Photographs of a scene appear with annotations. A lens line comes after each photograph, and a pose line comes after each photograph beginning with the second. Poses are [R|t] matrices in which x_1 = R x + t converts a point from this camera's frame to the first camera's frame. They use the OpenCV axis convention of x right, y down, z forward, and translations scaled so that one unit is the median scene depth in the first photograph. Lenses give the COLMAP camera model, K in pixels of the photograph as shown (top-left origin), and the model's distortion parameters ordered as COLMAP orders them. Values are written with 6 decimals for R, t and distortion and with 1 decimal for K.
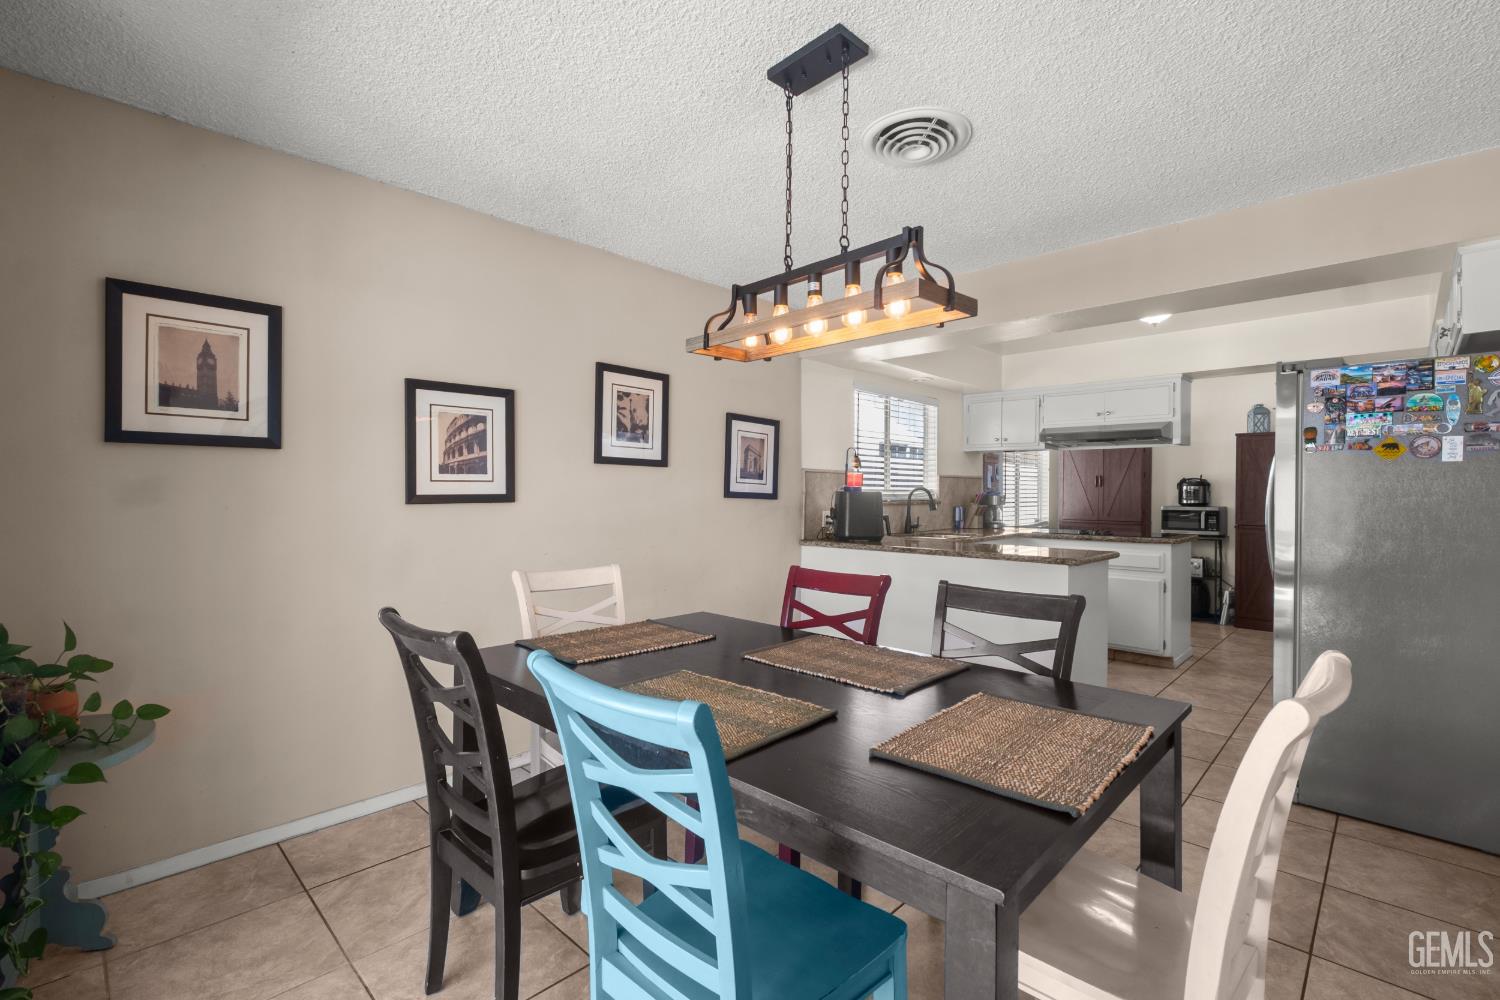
lens RADIAL K [[661.0, 0, 747.9], [0, 661.0, 499.5], [0, 0, 1]] dist [0.012733, -0.010100]
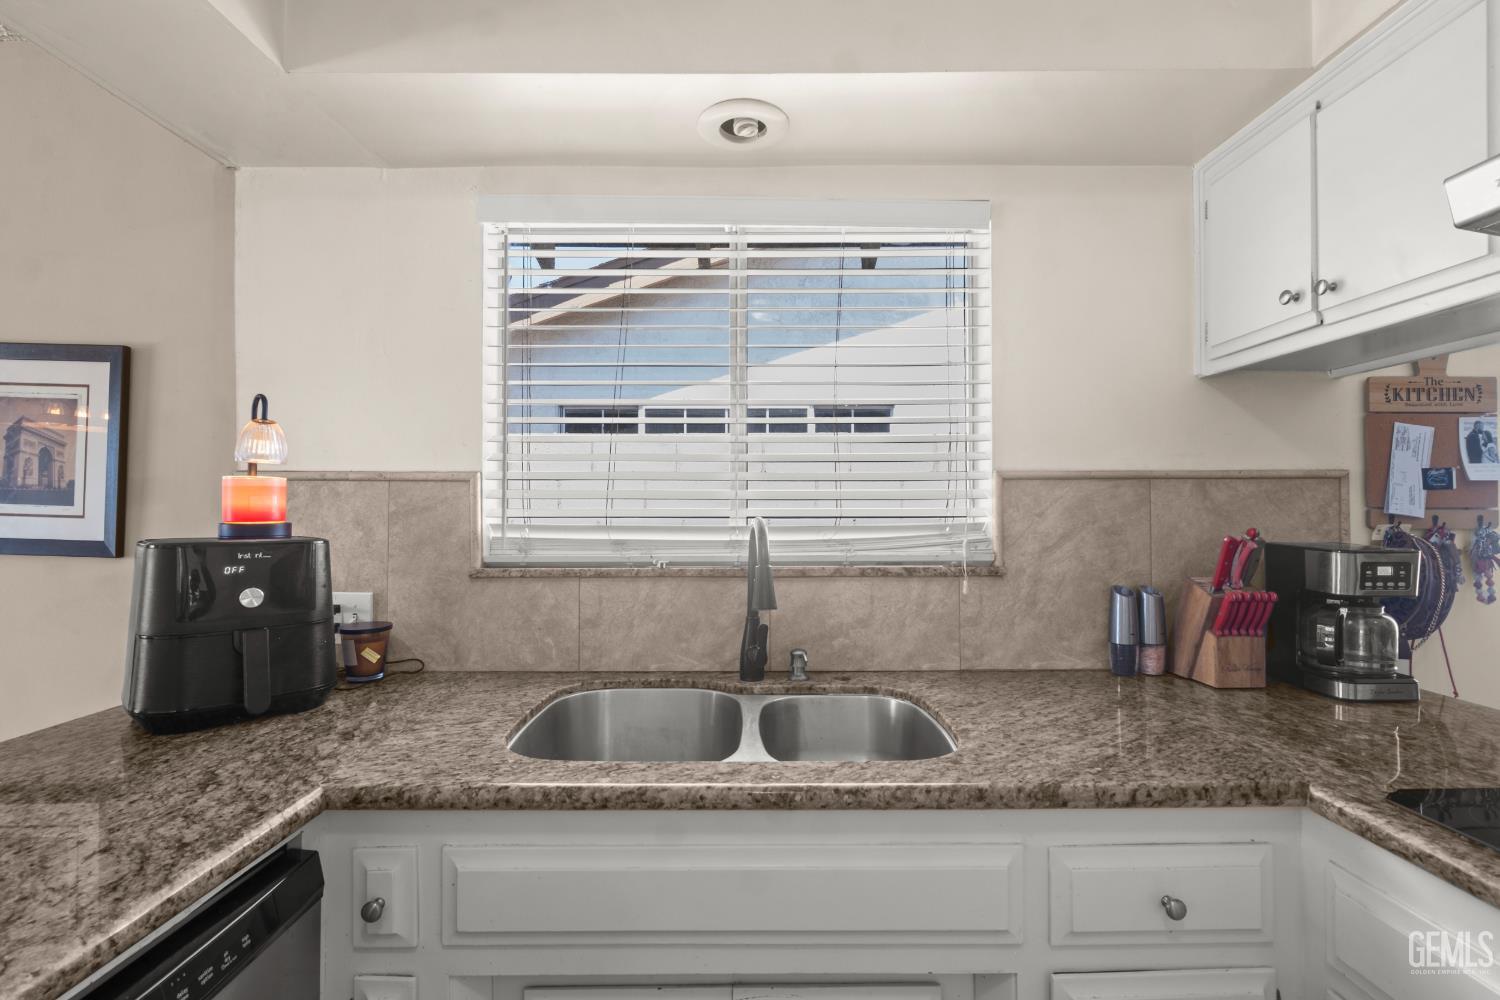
lens RADIAL K [[661.0, 0, 747.9], [0, 661.0, 499.5], [0, 0, 1]] dist [0.012733, -0.010100]
pose [[0.699922, -0.016515, -0.714029, 0.442474], [-0.003990, 0.999627, -0.027031, -0.018805], [0.714208, 0.021769, 0.699595, 0.785972]]
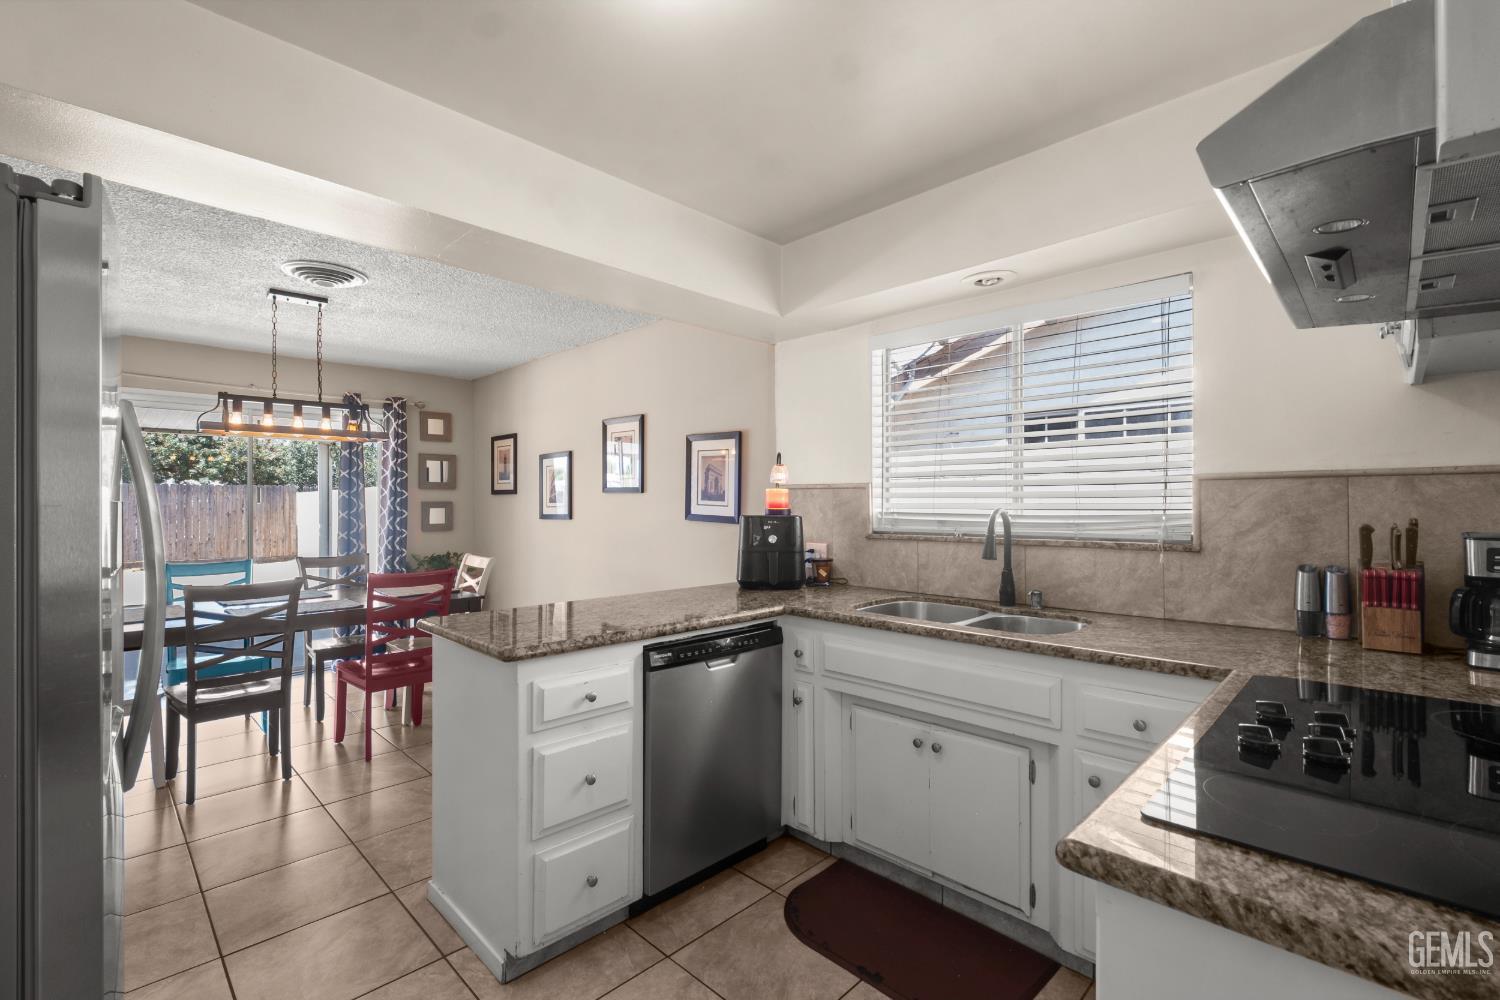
lens RADIAL K [[661.0, 0, 747.9], [0, 661.0, 499.5], [0, 0, 1]] dist [0.012733, -0.010100]
pose [[-0.007618, -0.010311, -0.999918, 0.709203], [-0.009411, 0.999903, -0.010239, -0.018034], [0.999927, 0.009333, -0.007715, 0.807126]]
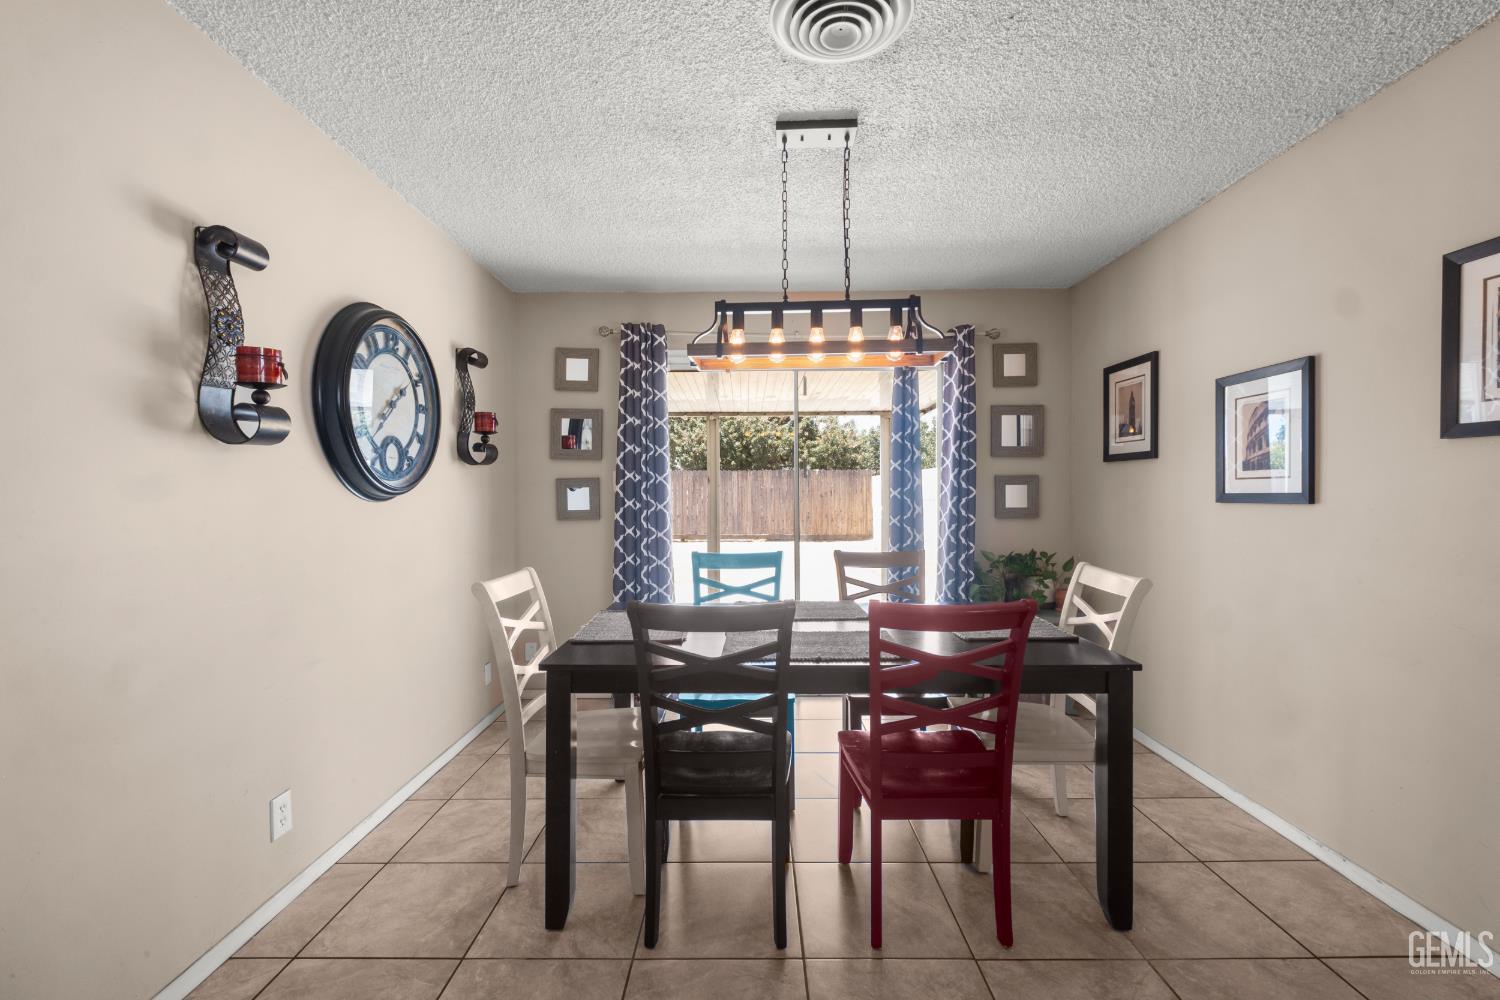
lens RADIAL K [[654.1, 0, 747.0], [0, 654.1, 502.0], [0, 0, 1]] dist [0.003040, -0.003532]
pose [[-0.720451, 0.011364, -0.693413, 0.351519], [-0.006896, 0.999699, 0.023547, -0.006033], [0.693472, 0.021746, -0.720155, 0.608018]]
